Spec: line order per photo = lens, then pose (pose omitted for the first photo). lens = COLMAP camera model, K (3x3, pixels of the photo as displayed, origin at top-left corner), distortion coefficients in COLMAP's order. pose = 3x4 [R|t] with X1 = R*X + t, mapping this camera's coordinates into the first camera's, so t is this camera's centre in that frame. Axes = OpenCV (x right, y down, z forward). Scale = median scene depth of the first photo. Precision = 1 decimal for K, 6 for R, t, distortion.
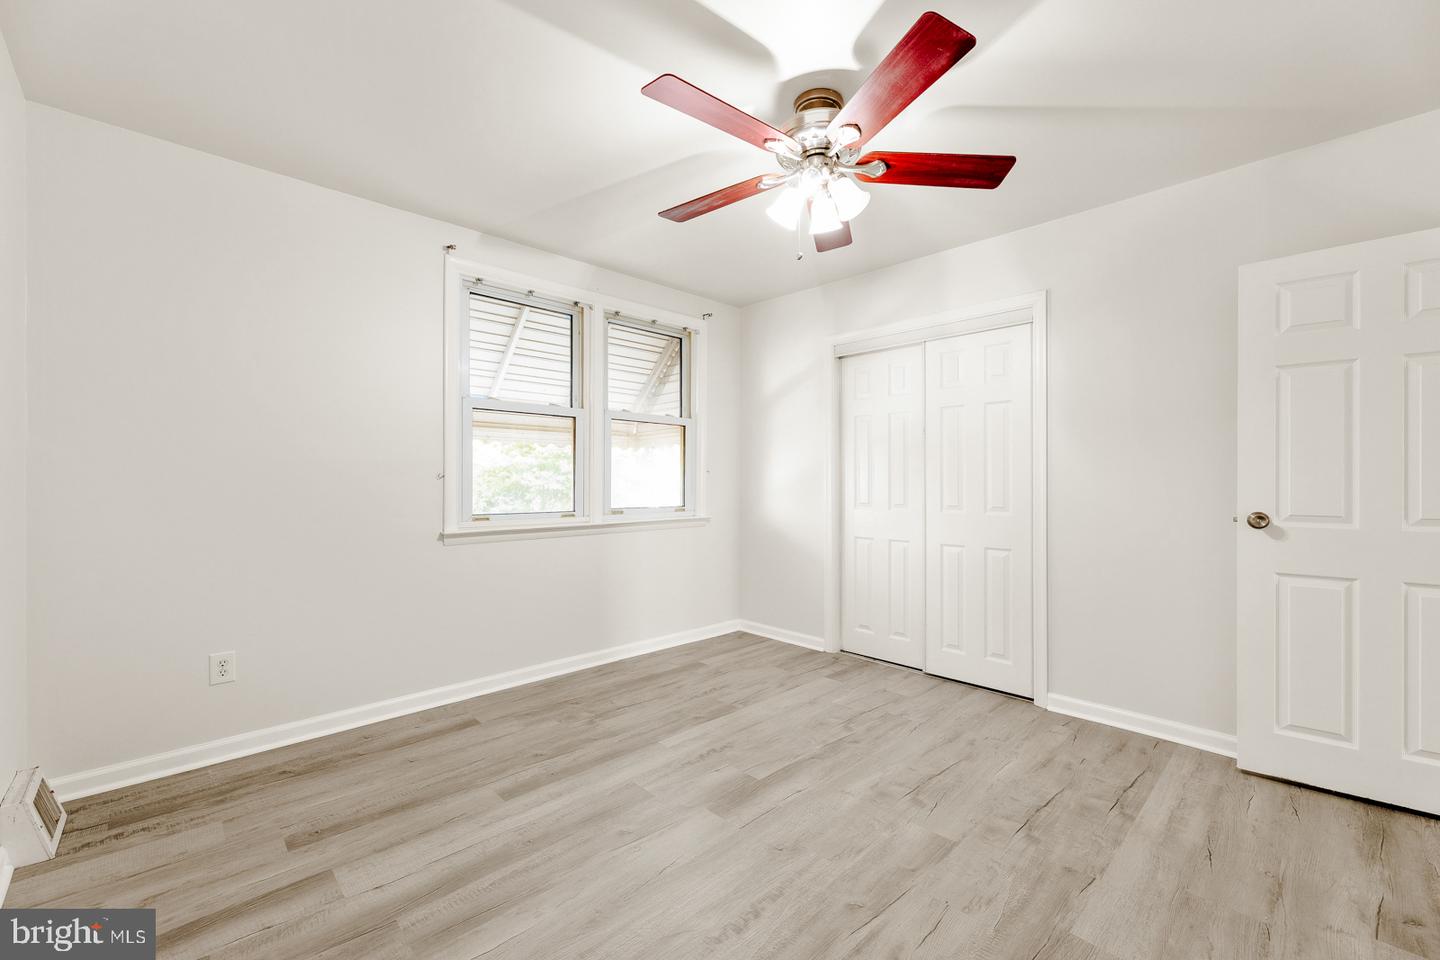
lens RADIAL K [[588.7, 0, 725.4], [0, 588.7, 472.3], [0, 0, 1]] dist [0.001349, 0.000105]
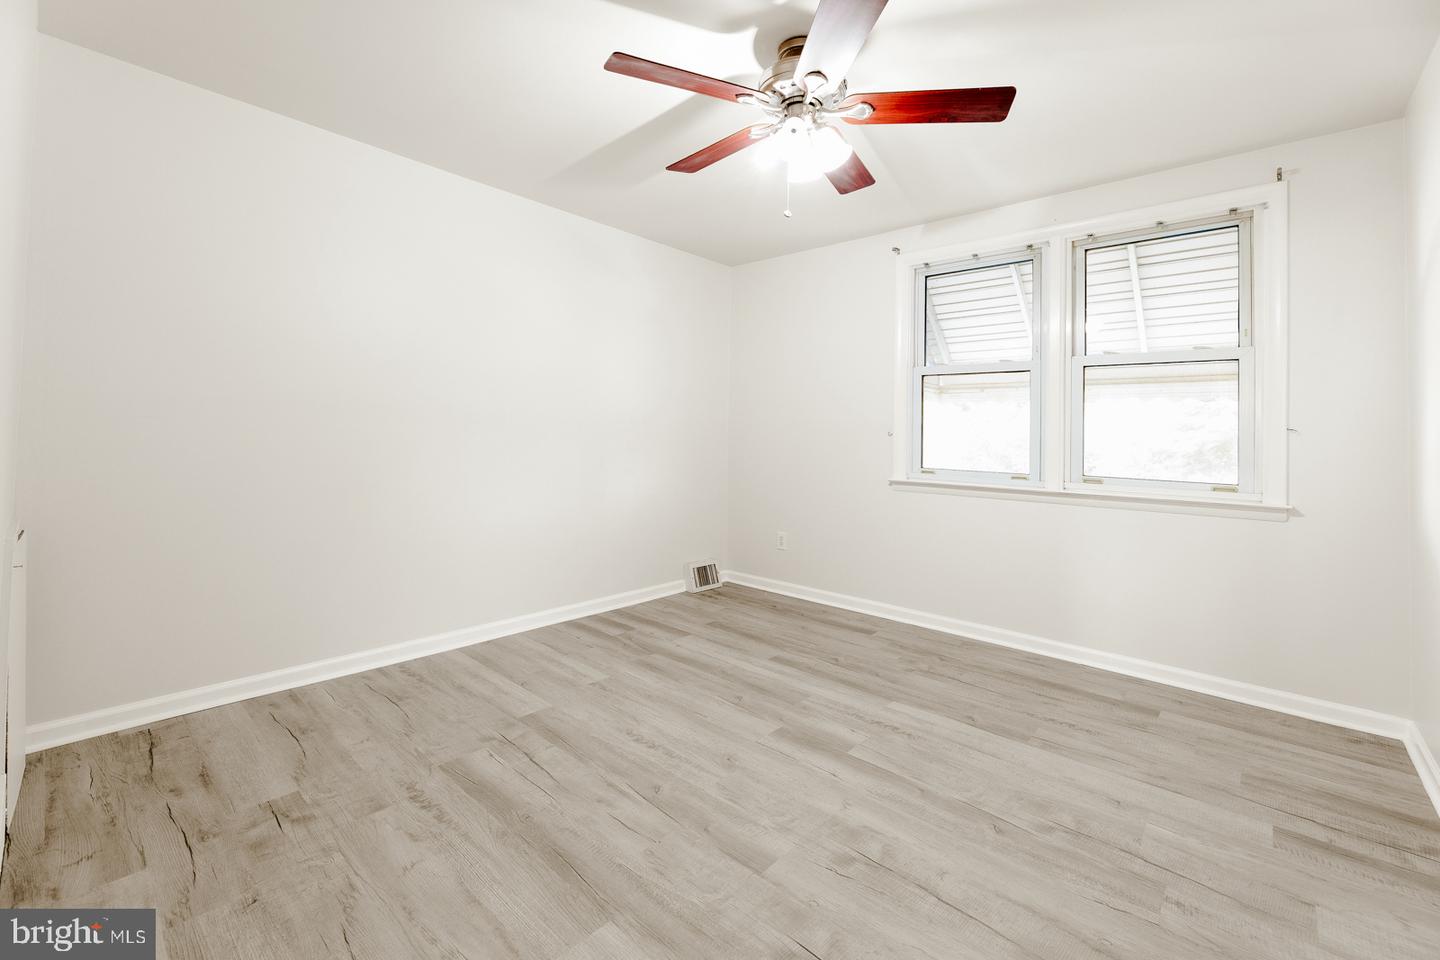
lens RADIAL K [[604.2, 0, 709.7], [0, 604.2, 409.0], [0, 0, 1]] dist [0.000401, -0.000172]
pose [[0.061982, -0.042249, -0.997183, 0.994120], [-0.009257, 0.999036, -0.042903, 0.016510], [0.998034, 0.011890, 0.061531, 0.691346]]
